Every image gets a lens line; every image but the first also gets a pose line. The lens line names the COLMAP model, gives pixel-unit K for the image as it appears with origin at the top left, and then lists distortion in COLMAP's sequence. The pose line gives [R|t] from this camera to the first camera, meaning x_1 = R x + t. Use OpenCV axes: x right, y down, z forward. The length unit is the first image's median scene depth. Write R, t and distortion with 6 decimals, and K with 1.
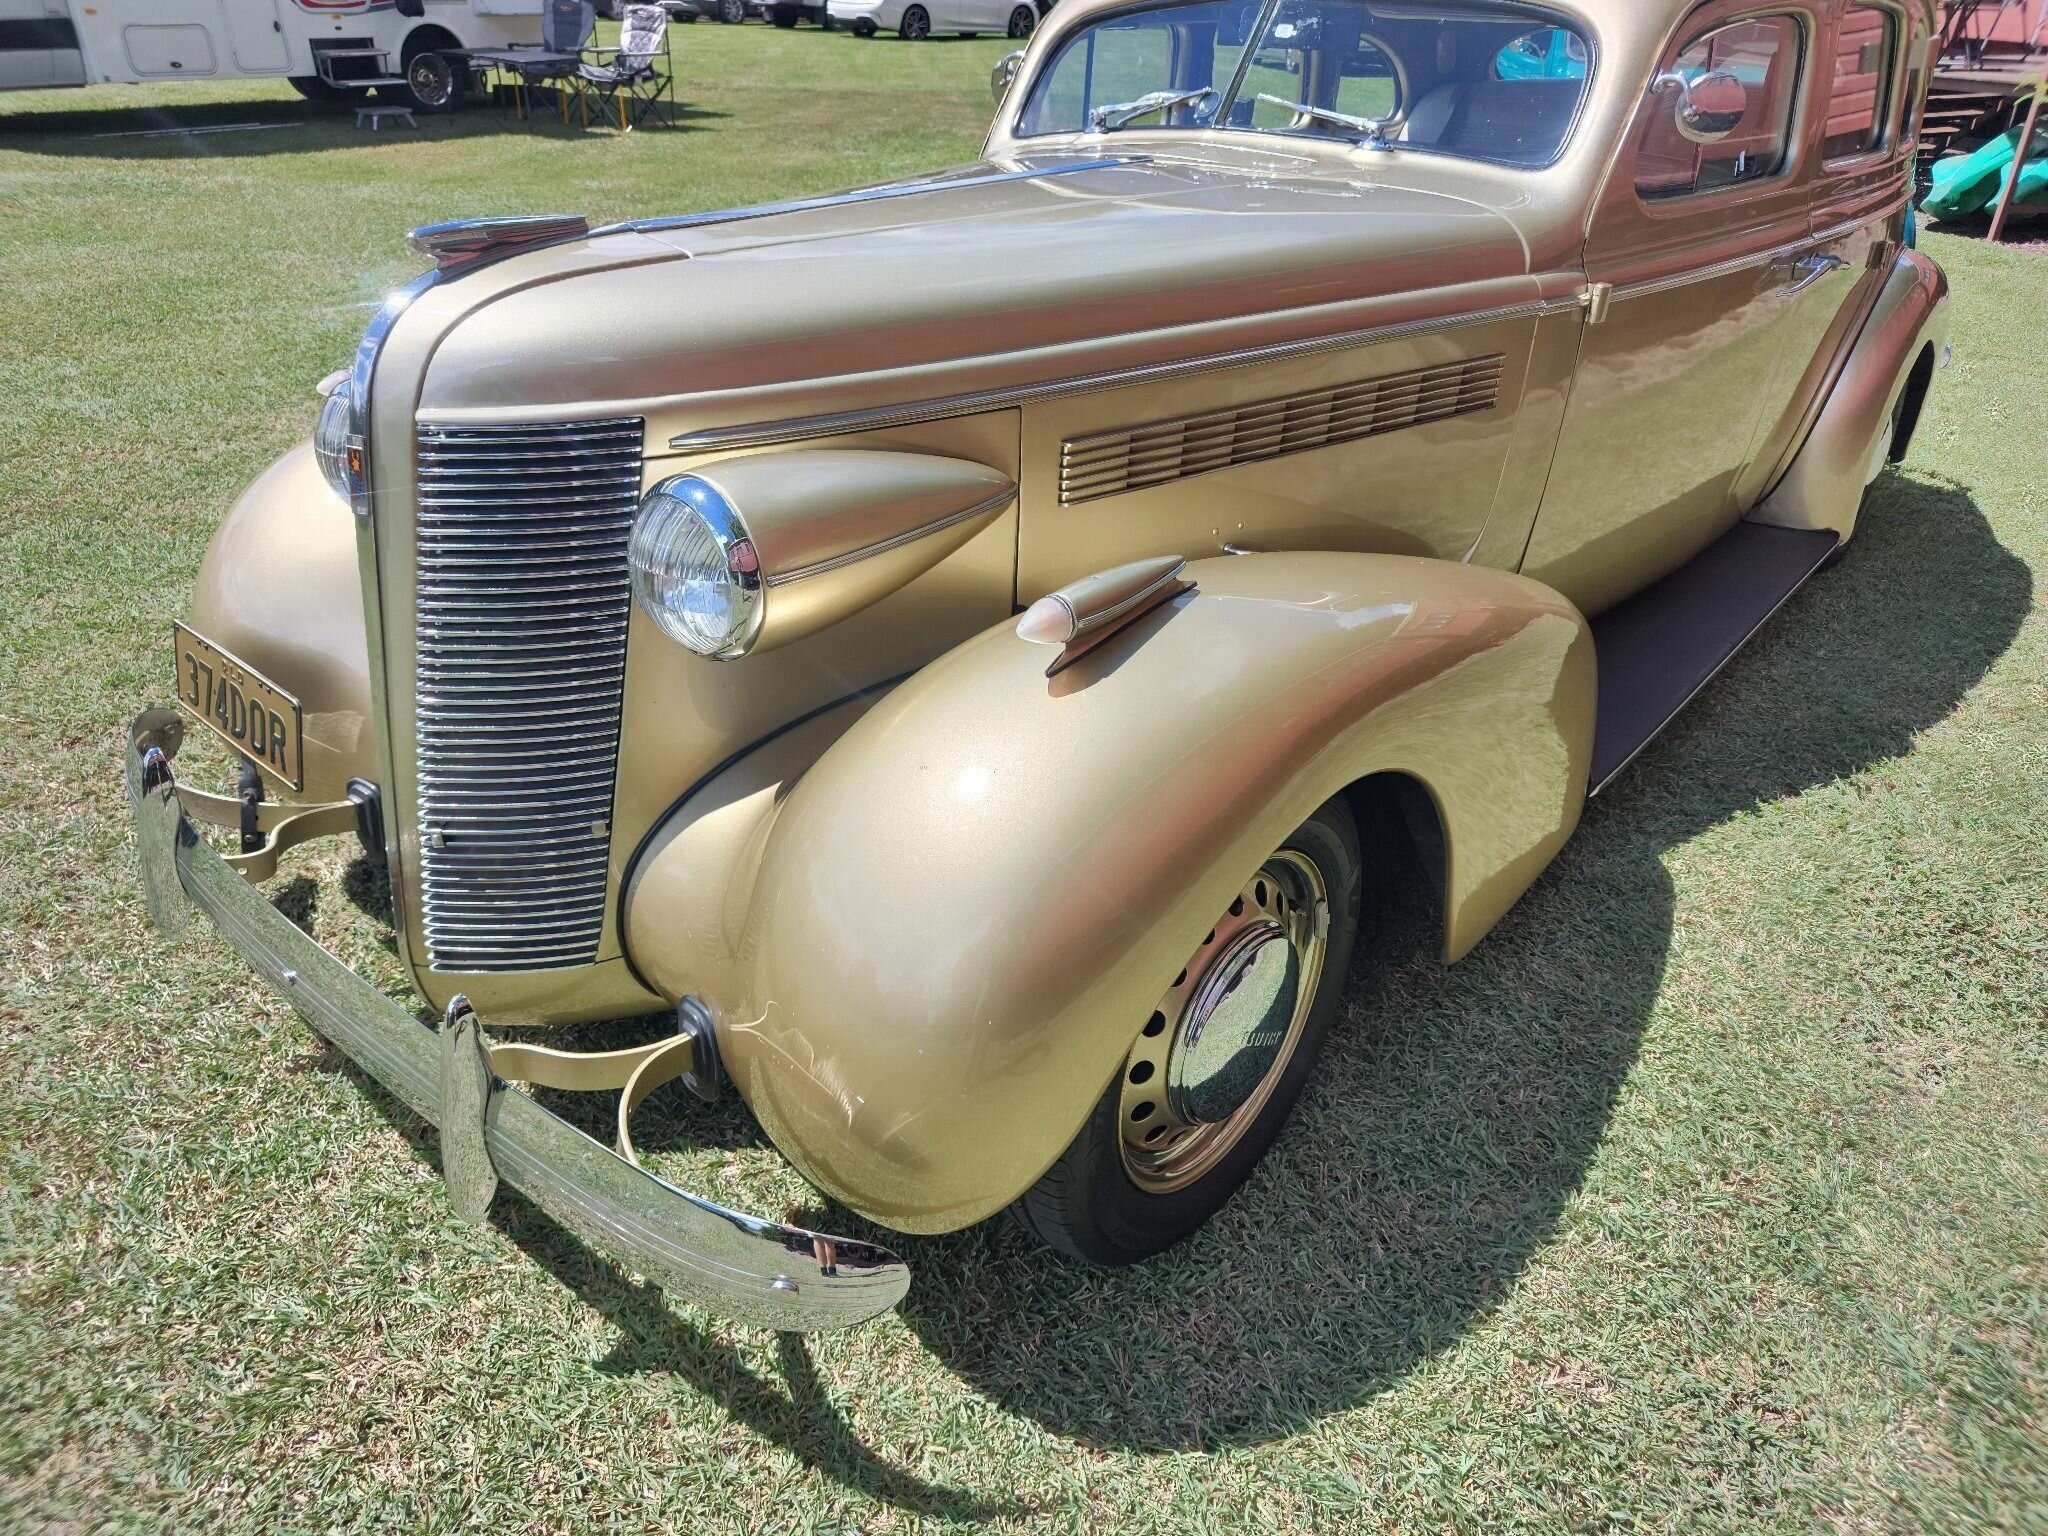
lens RADIAL K [[1408.9, 0, 1024.0], [0, 1408.9, 768.0], [0, 0, 1]] dist [0.018279, 0.002601]
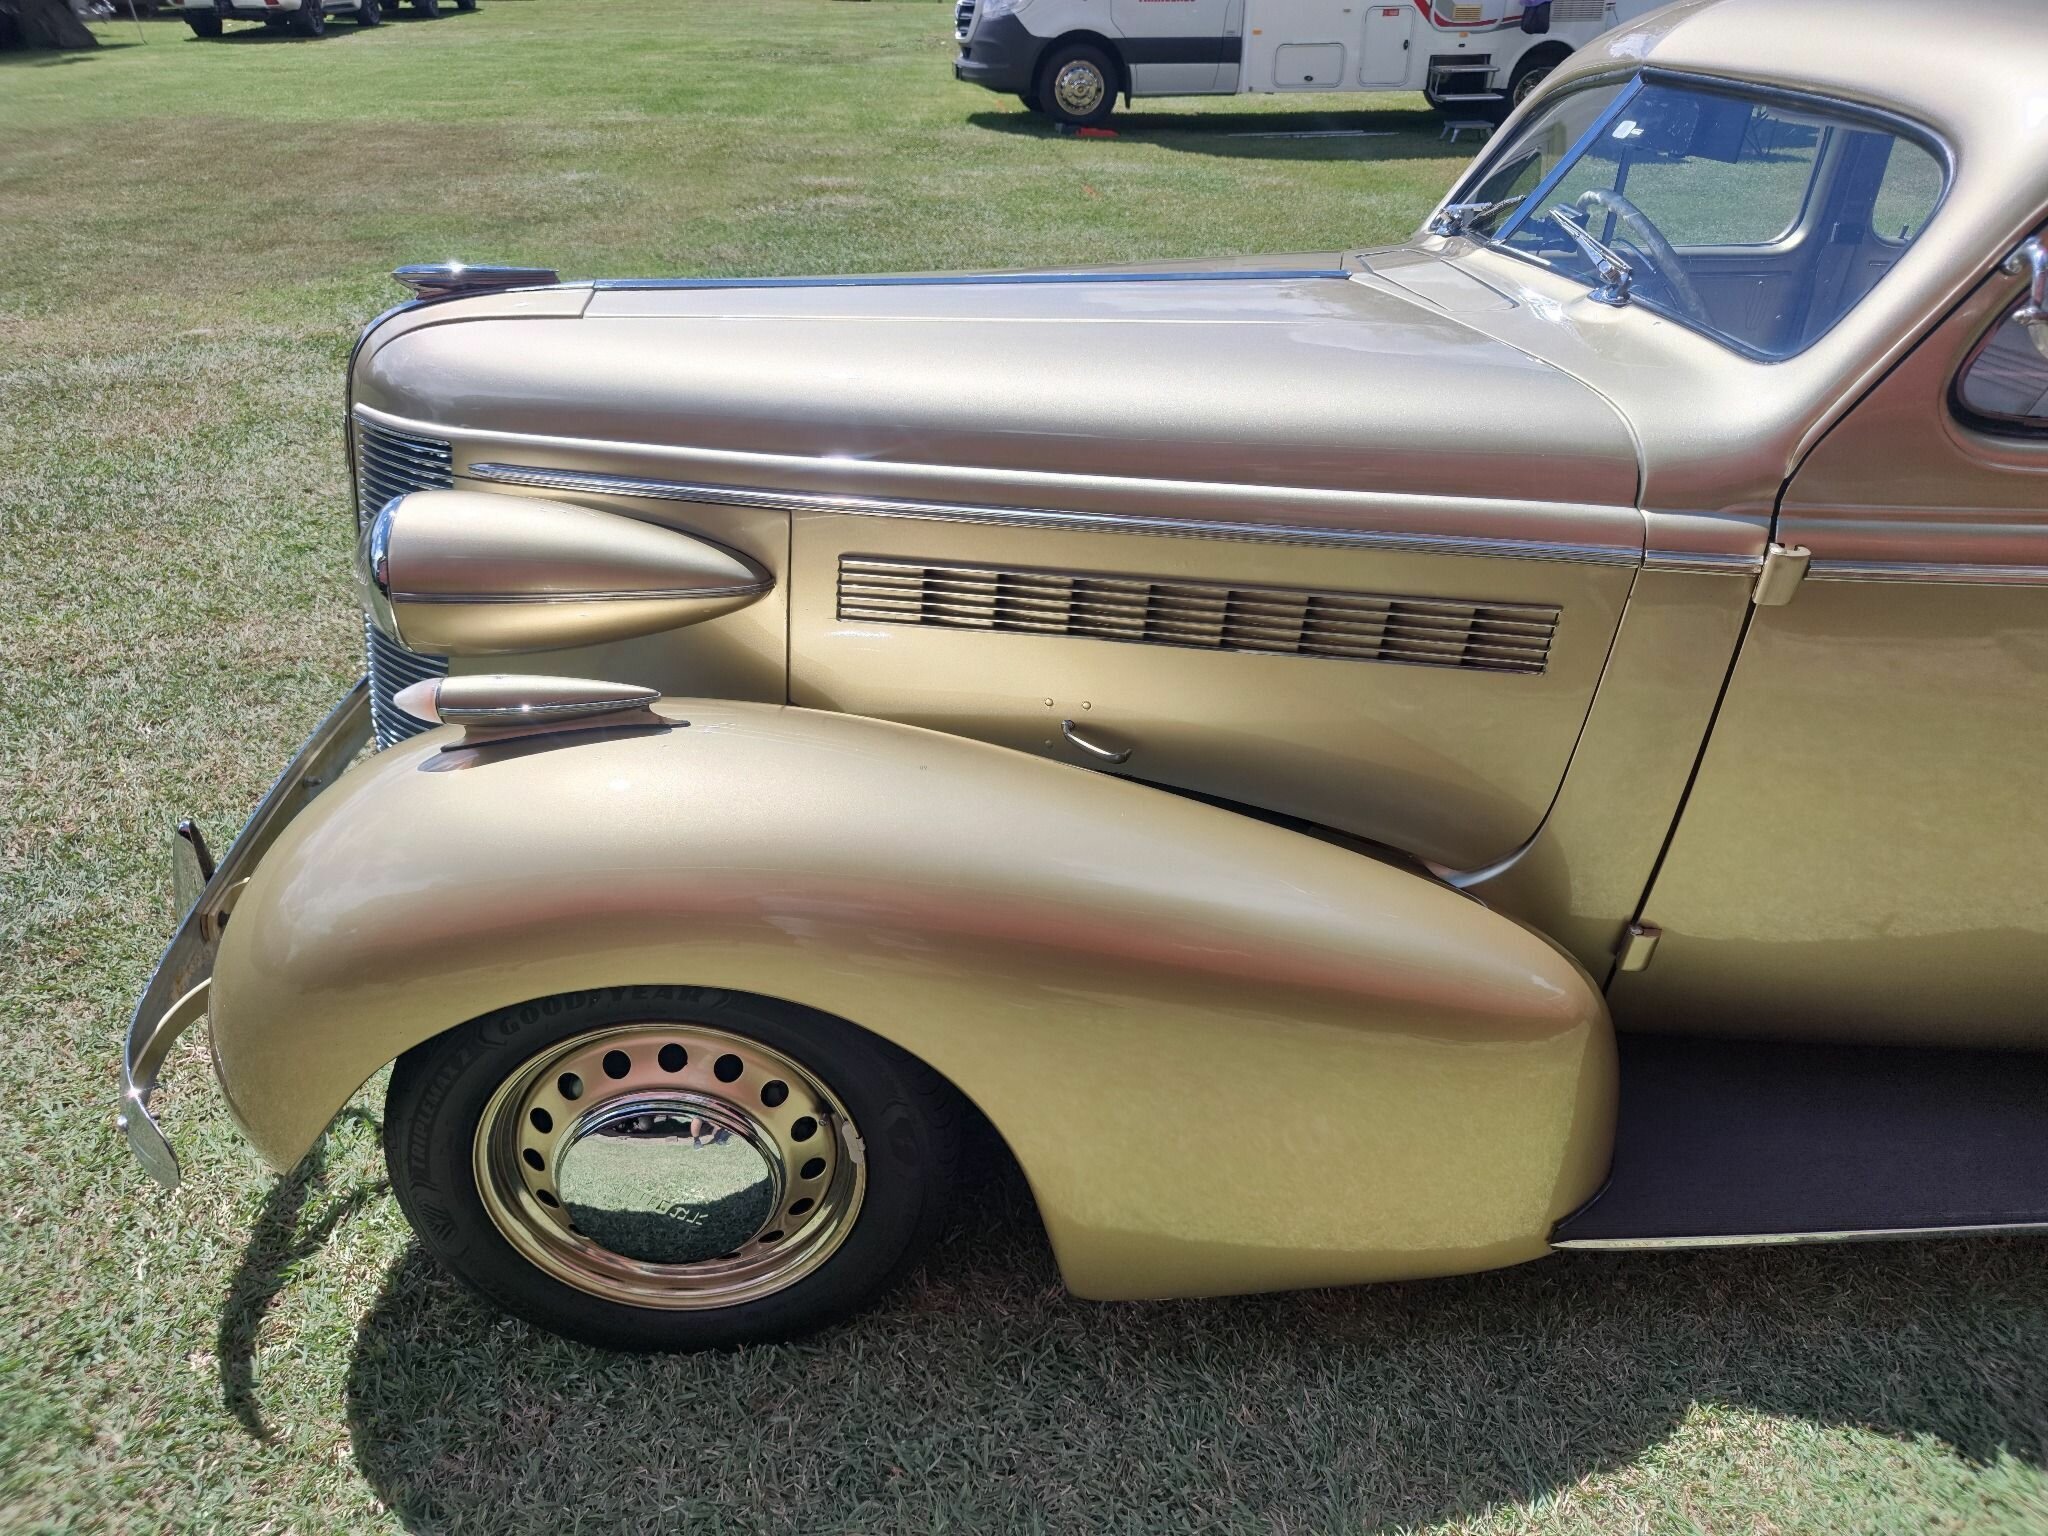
lens RADIAL K [[1408.9, 0, 1024.0], [0, 1408.9, 768.0], [0, 0, 1]] dist [0.018279, 0.002601]
pose [[0.694313, 0.342109, -0.633160, 0.140810], [-0.341544, 0.931036, 0.128526, -0.048004], [0.633465, 0.127014, 0.763276, 0.064435]]
